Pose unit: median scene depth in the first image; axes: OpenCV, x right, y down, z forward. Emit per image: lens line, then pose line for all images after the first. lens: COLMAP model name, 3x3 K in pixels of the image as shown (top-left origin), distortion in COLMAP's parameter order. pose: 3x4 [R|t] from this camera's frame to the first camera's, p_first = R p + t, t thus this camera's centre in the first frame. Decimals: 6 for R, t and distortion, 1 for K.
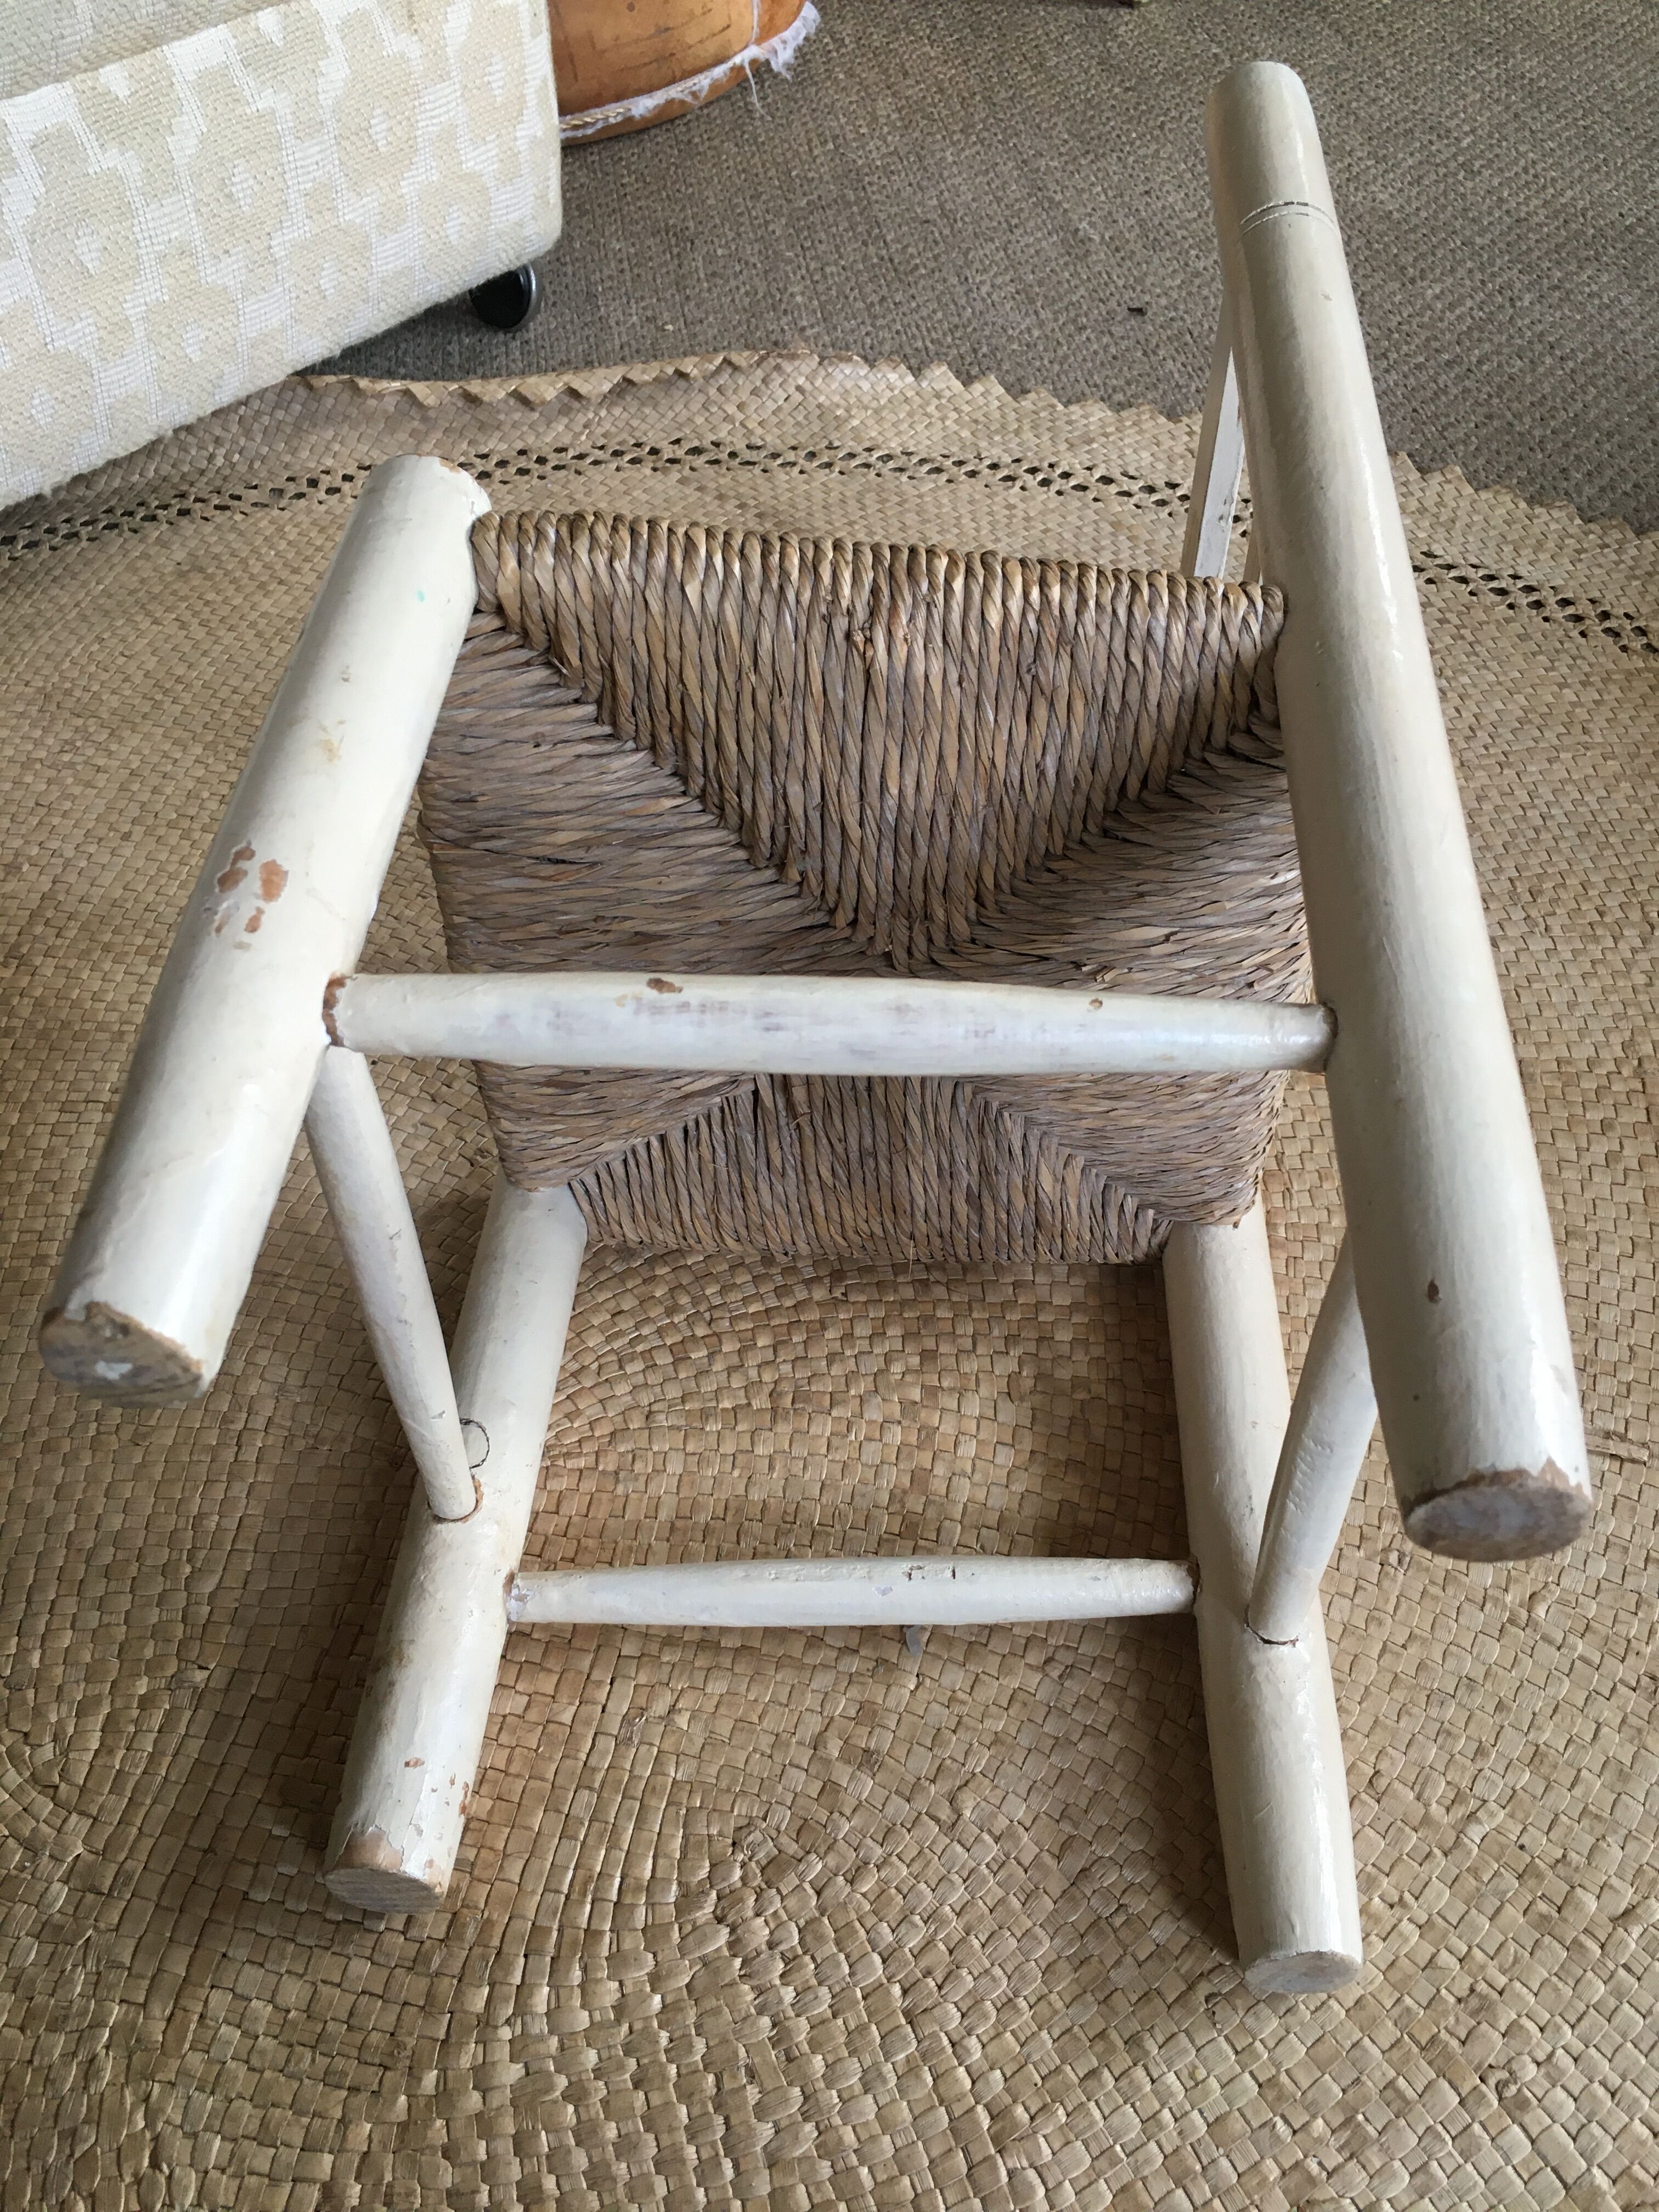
lens RADIAL K [[1886.9, 0, 837.3], [0, 1886.9, 1101.4], [0, 0, 1]] dist [0.083260, -0.116456]
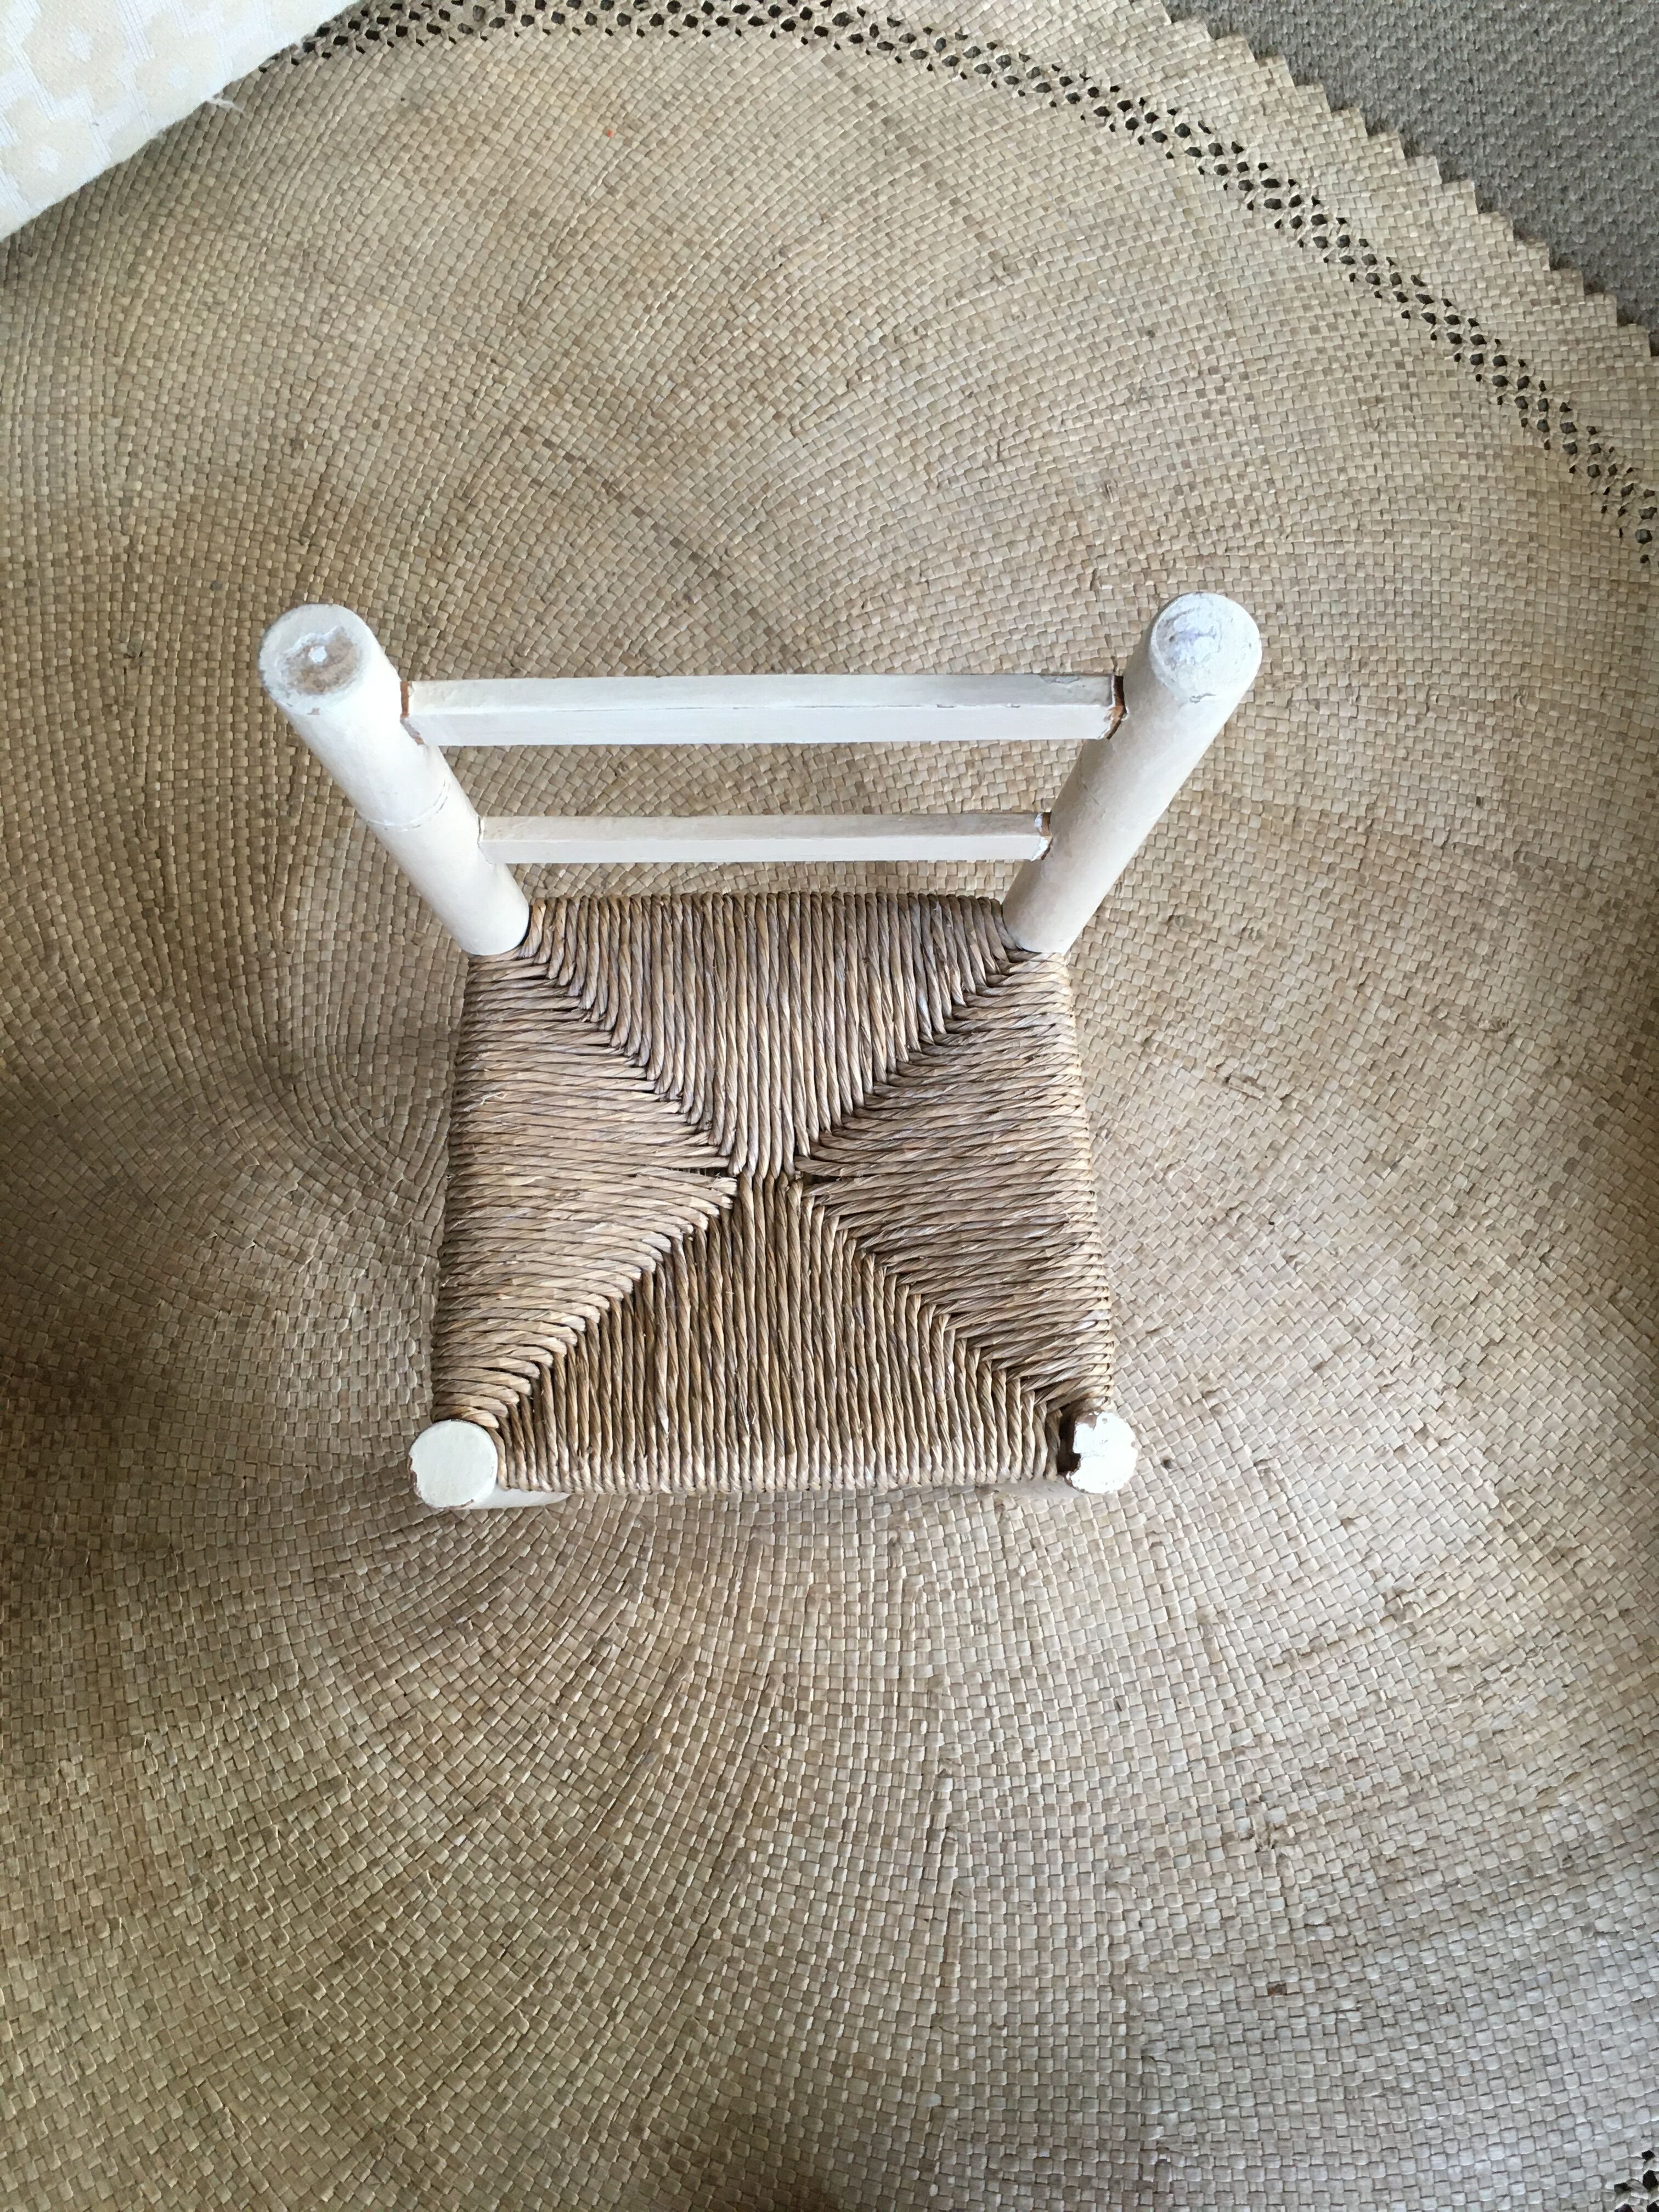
lens RADIAL K [[1886.9, 0, 830.1], [0, 1886.9, 1092.7], [0, 0, 1]] dist [0.083260, -0.116456]
pose [[0.987906, 0.153676, 0.020641, -0.007934], [-0.143453, 0.855325, 0.497835, -0.430847], [0.058851, -0.494775, 0.867026, -0.373890]]
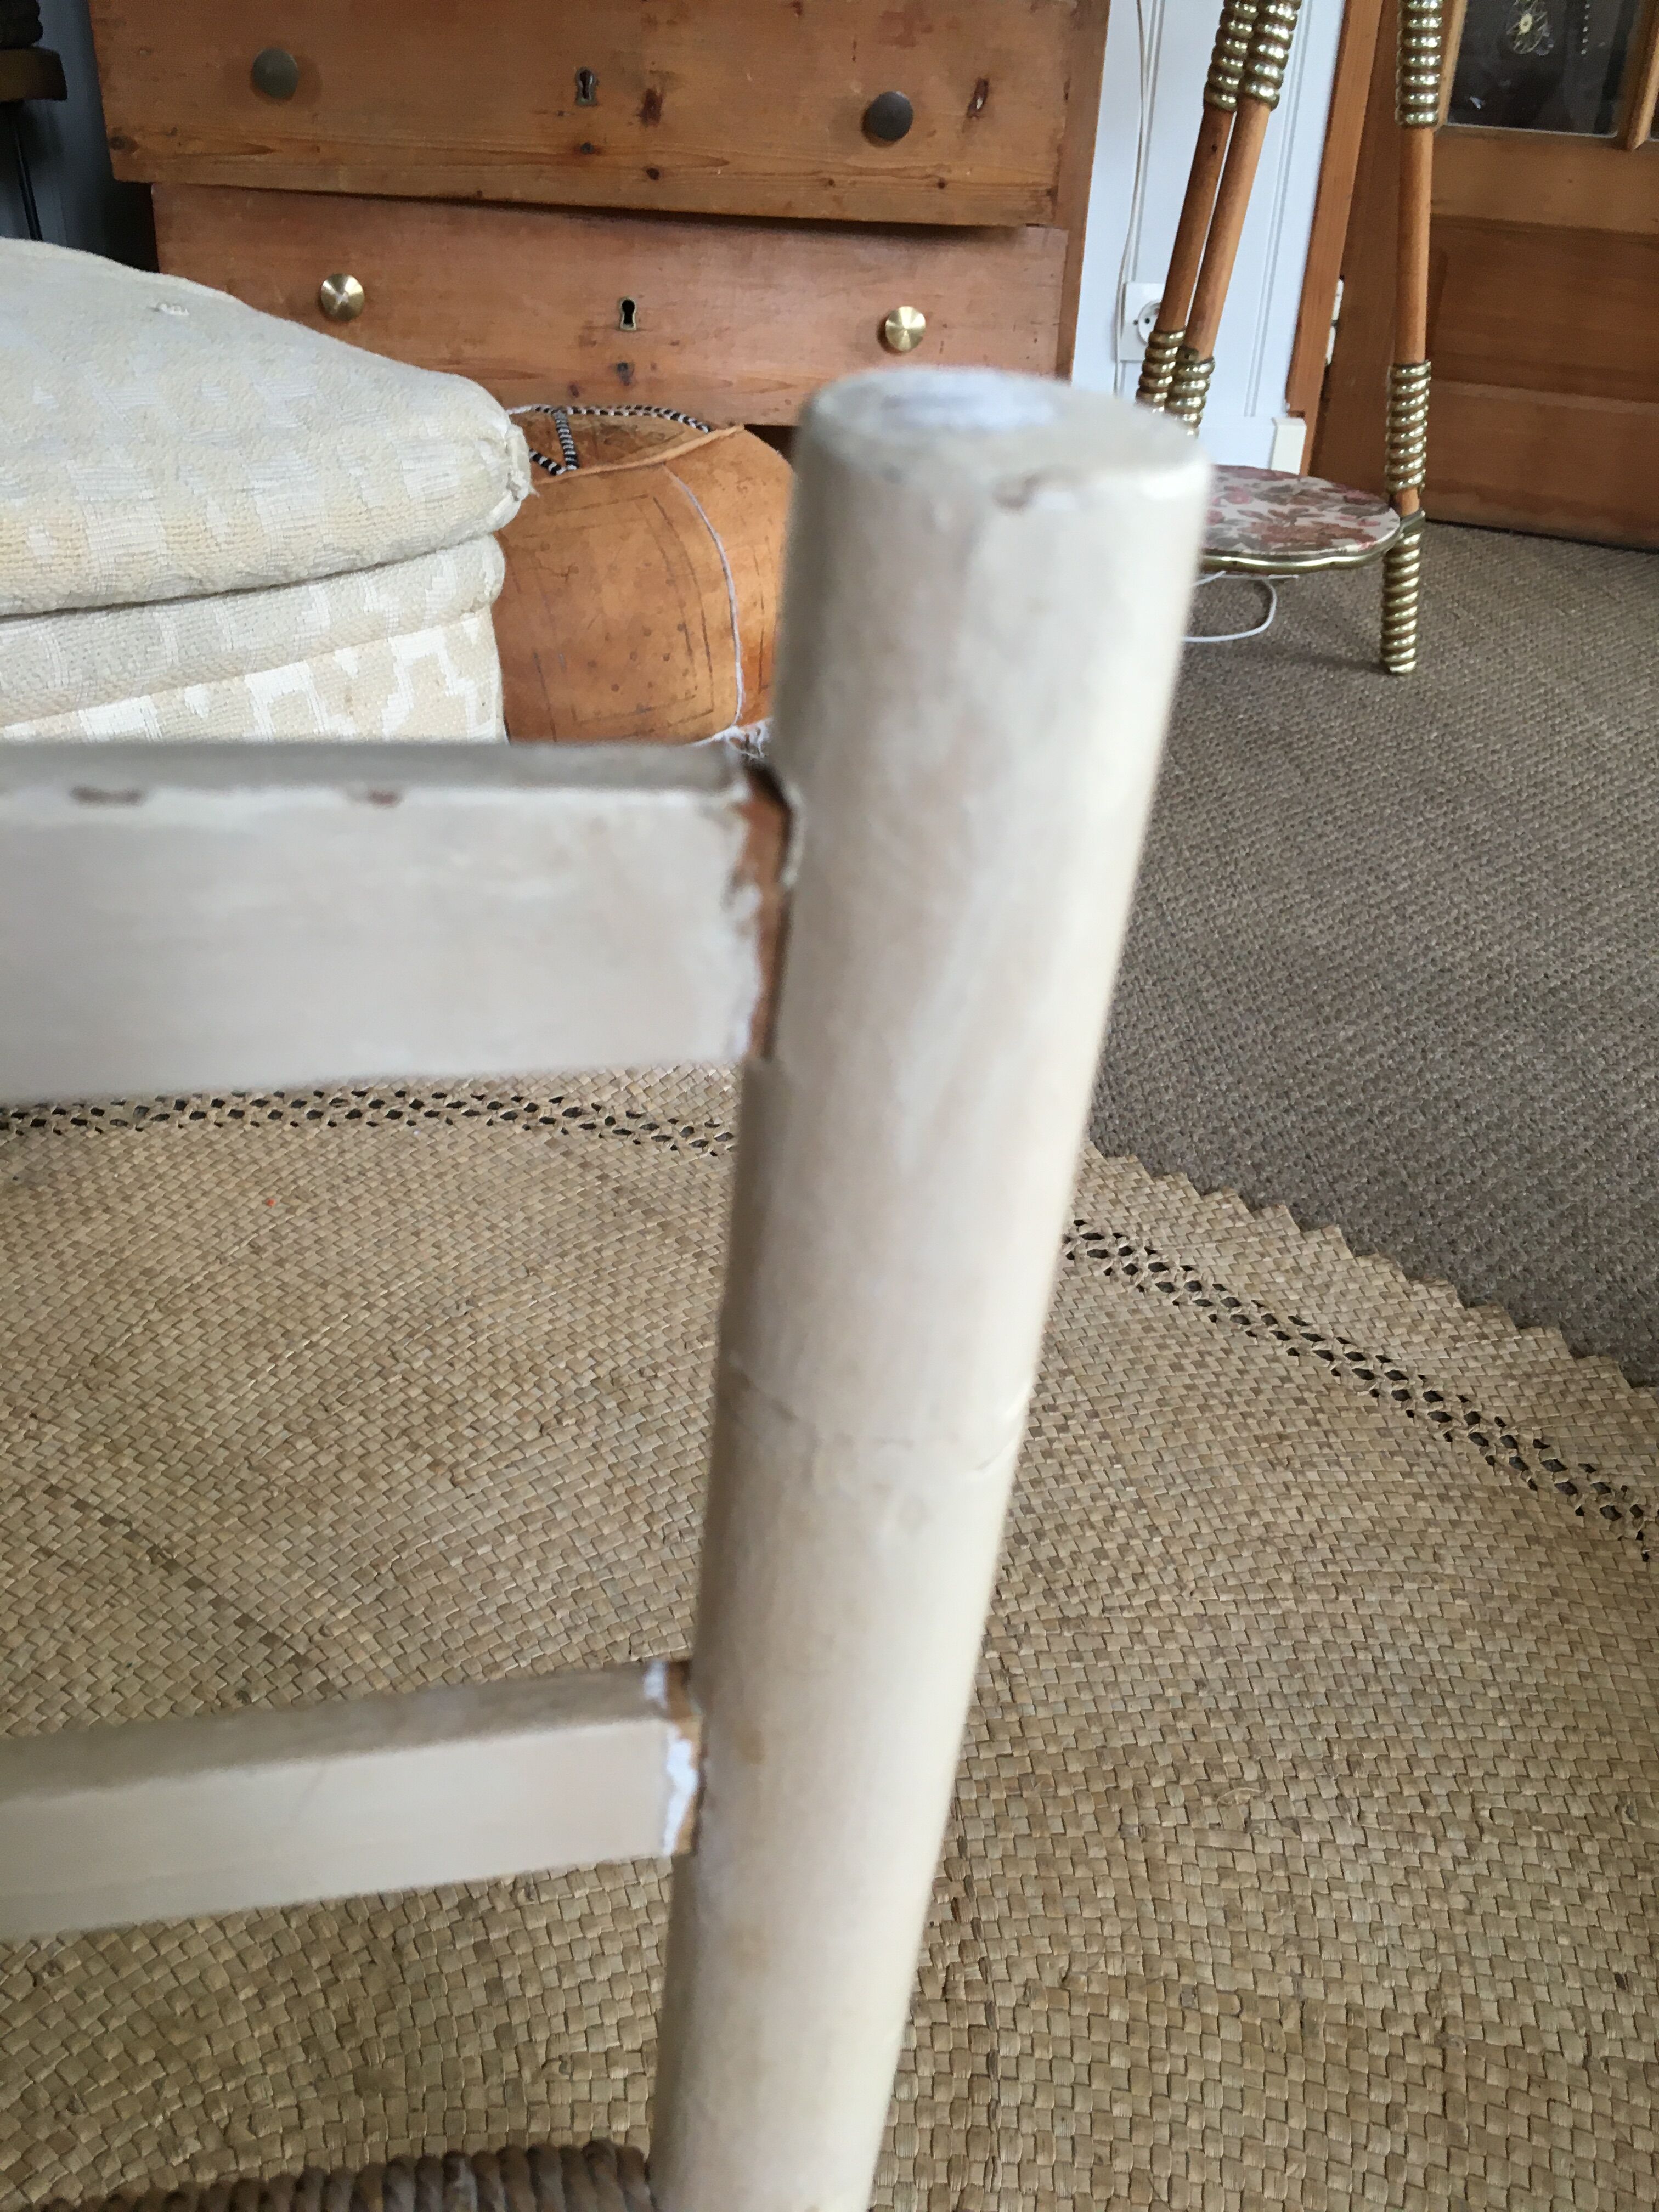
lens RADIAL K [[1886.9, 0, 837.8], [0, 1886.9, 1101.1], [0, 0, 1]] dist [0.083260, -0.116456]
pose [[0.993098, 0.110568, -0.039124, 0.117540], [-0.117015, 0.956703, -0.266509, -0.122645], [0.007963, 0.269248, 0.963038, 0.067627]]
